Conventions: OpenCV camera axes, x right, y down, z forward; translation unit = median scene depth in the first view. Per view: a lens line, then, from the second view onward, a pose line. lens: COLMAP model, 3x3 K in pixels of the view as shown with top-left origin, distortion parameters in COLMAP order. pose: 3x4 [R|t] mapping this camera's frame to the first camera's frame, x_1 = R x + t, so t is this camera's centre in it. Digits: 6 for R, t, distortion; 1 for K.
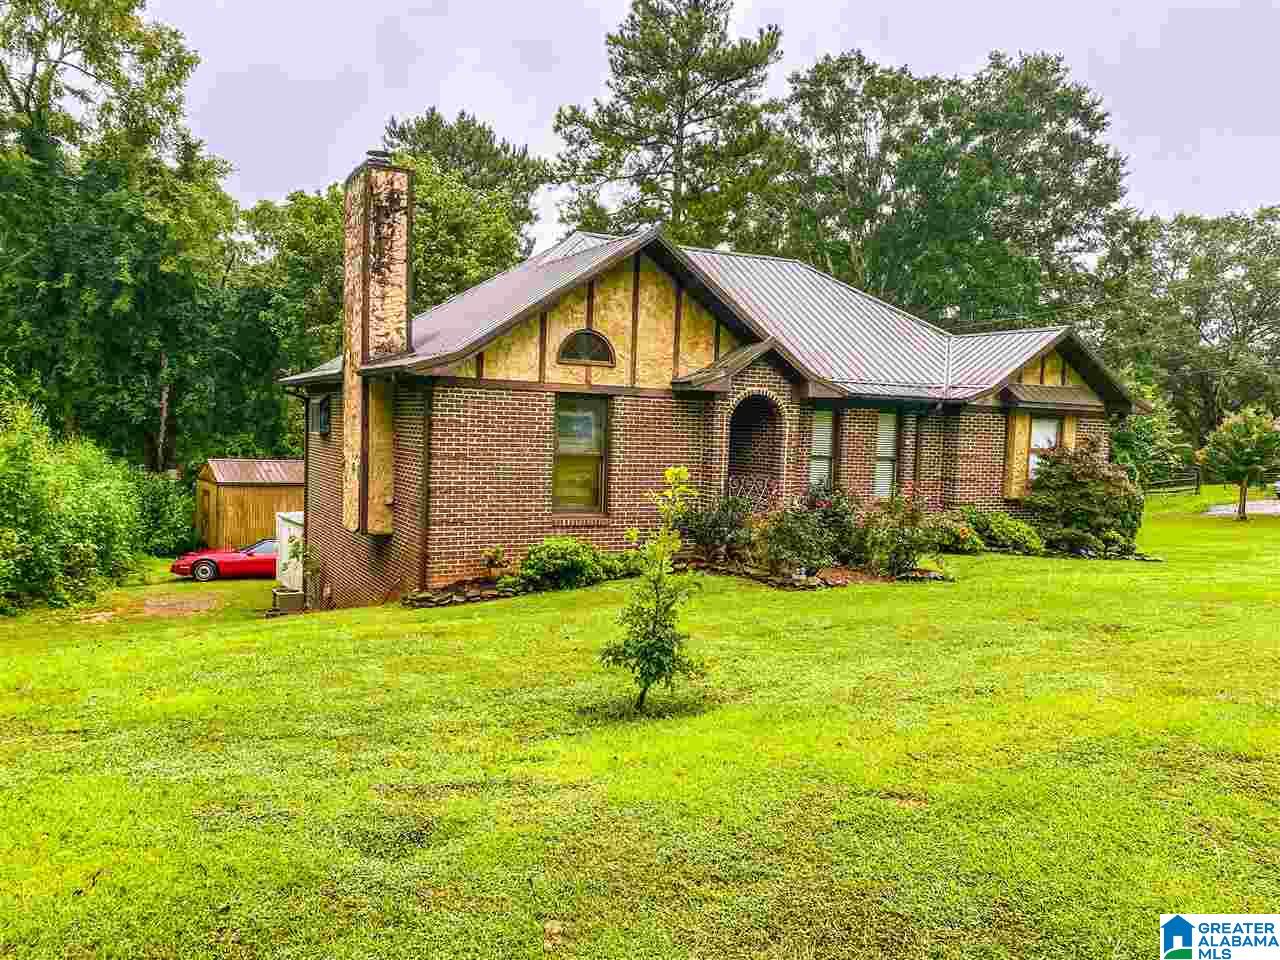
lens RADIAL K [[991.0, 0, 640.7], [0, 991.0, 443.5], [0, 0, 1]] dist [0.002871, 0.000384]
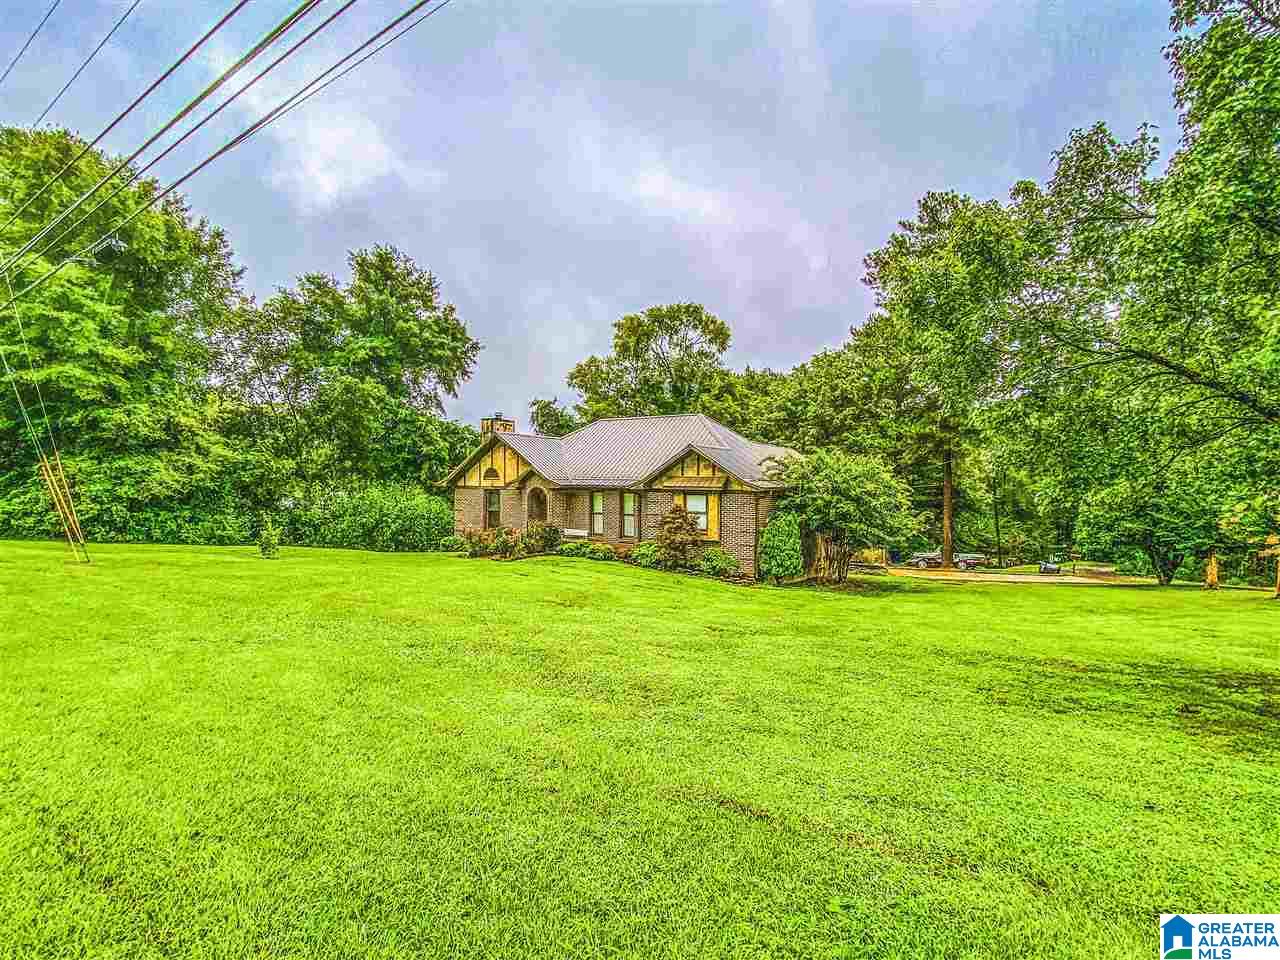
lens RADIAL K [[573.6, 0, 640.0], [0, 573.6, 480.0], [0, 0, 1]] dist [0.000349, 0.000012]
pose [[0.495384, -0.030048, -0.868154, 1.559957], [-0.010493, 0.999122, -0.040569, -0.012261], [0.868611, 0.029207, 0.494634, 0.515052]]
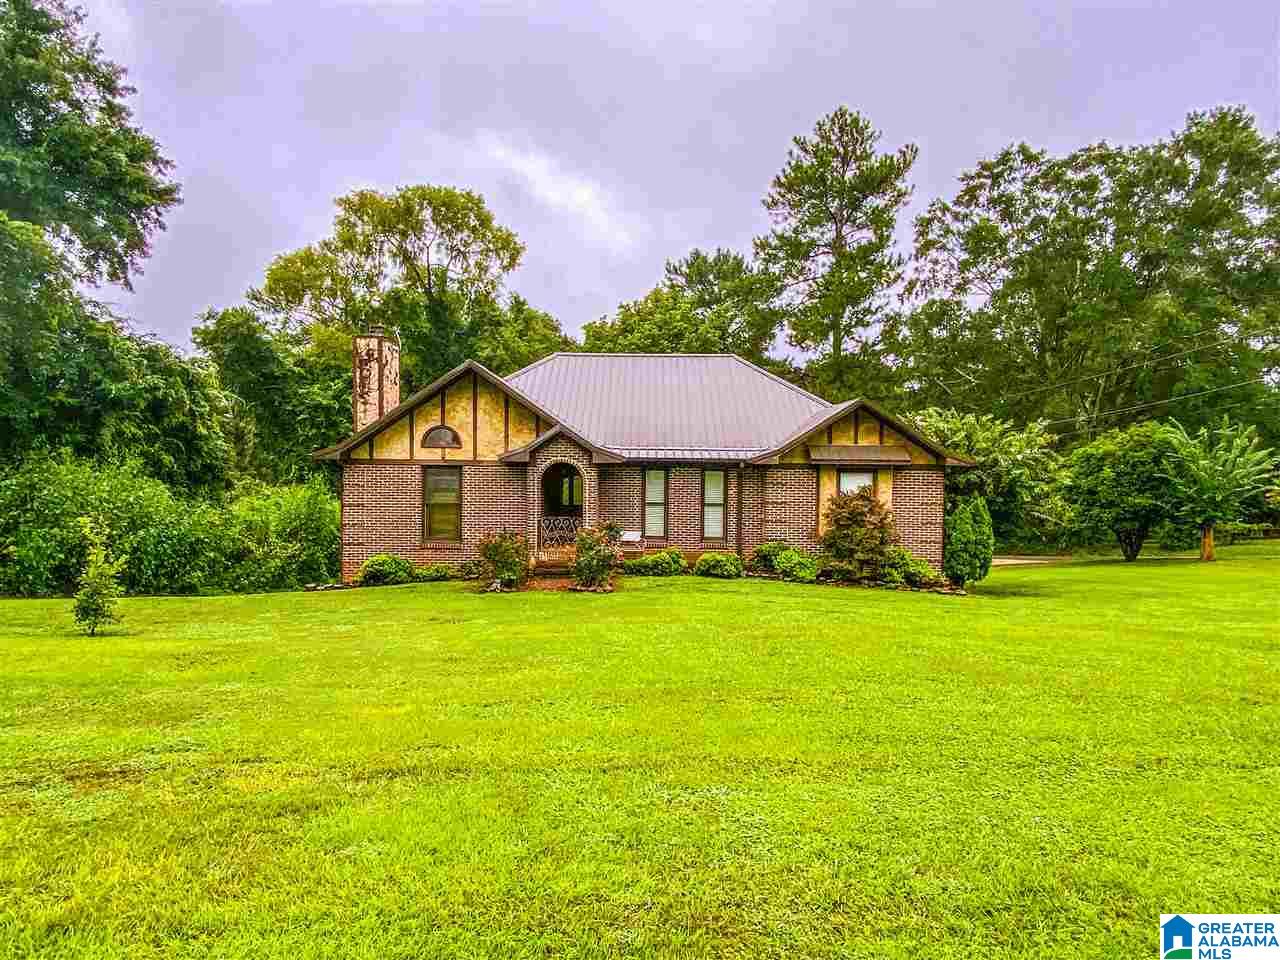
lens RADIAL K [[781.4, 0, 640.0], [0, 781.4, 480.0], [0, 0, 1]] dist [-0.002264, 0.000002]
pose [[0.880140, -0.014242, -0.474501, 0.792369], [0.008237, 0.999858, -0.014732, -0.004742], [0.474643, 0.009057, 0.880132, 0.031974]]
